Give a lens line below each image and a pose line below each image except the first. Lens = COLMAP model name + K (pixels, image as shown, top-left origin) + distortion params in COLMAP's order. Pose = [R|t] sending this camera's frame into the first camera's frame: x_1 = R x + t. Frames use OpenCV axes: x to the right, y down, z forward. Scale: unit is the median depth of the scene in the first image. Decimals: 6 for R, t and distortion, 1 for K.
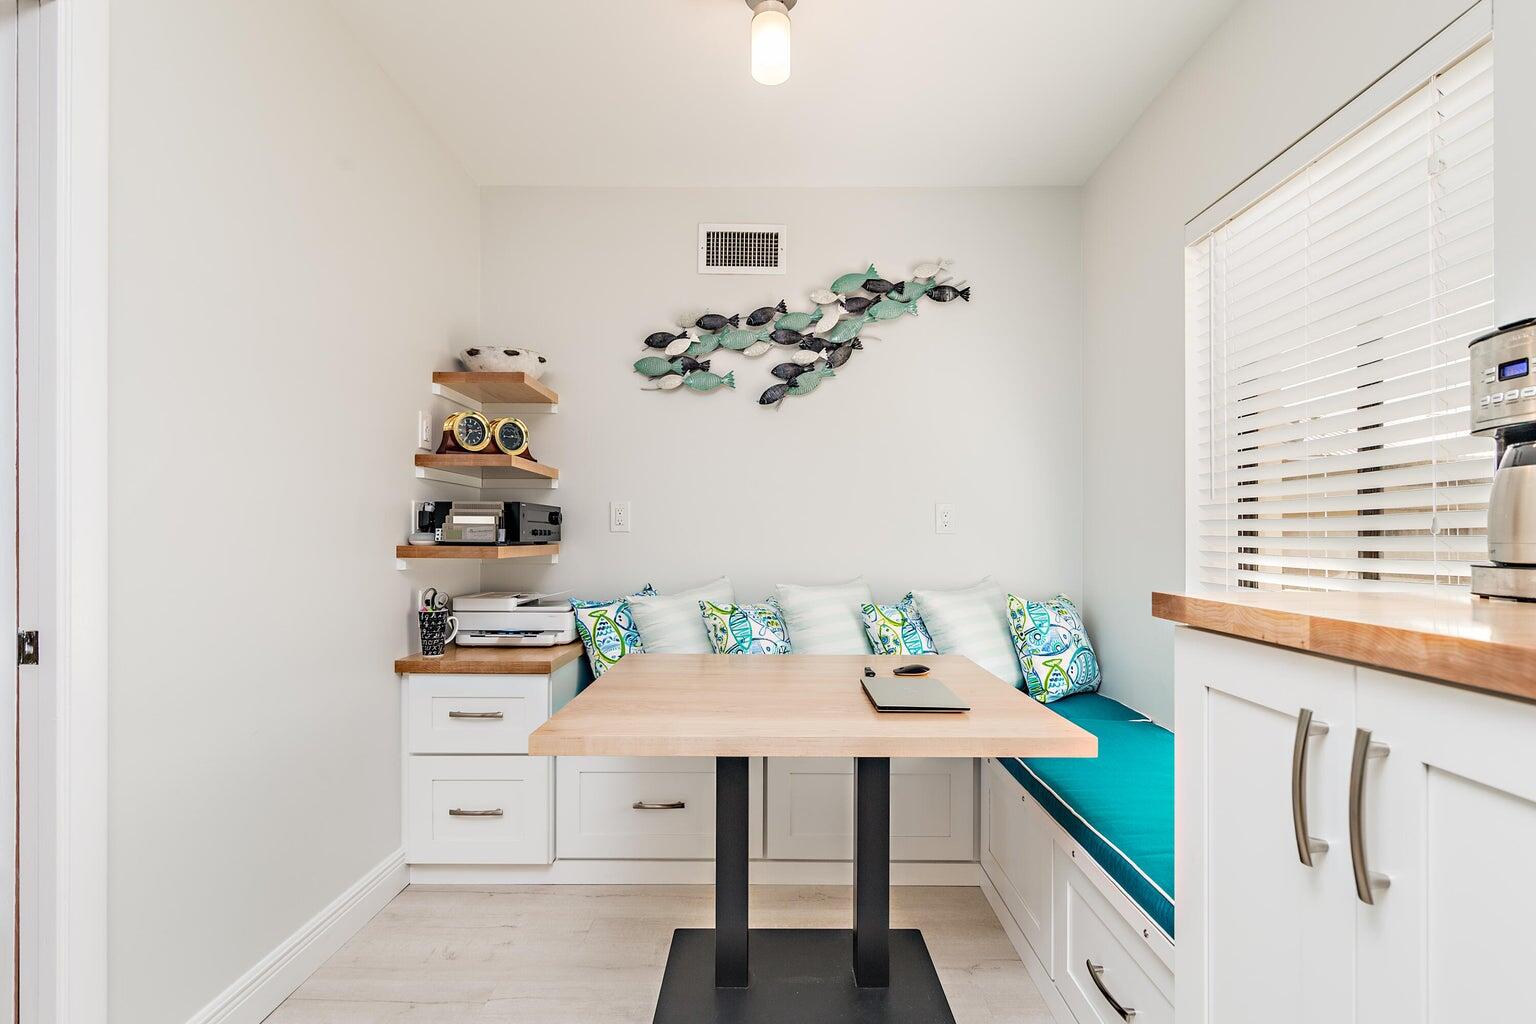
lens RADIAL K [[717.0, 0, 780.1], [0, 717.0, 534.9], [0, 0, 1]] dist [0.004772, -0.001602]
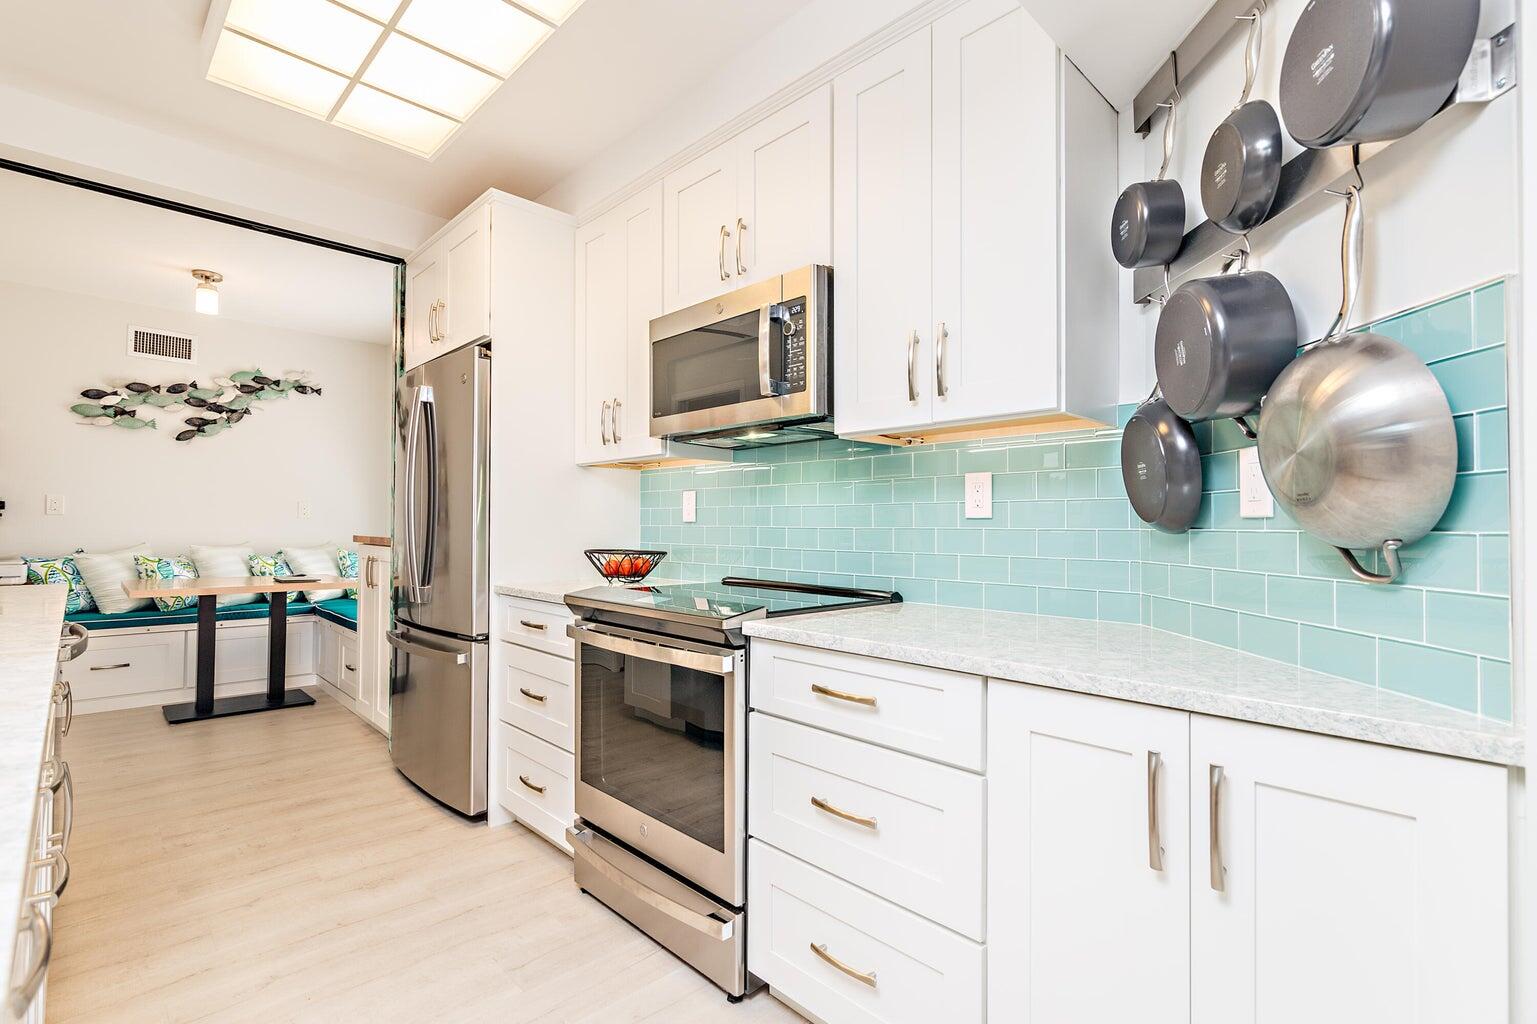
lens RADIAL K [[717.5, 0, 771.8], [0, 717.5, 515.8], [0, 0, 1]] dist [0.004772, -0.001602]
pose [[0.724172, 0.015233, 0.689451, -0.177904], [-0.012237, 0.999882, -0.009238, -0.005818], [-0.689510, -0.001747, 0.724274, -1.196555]]
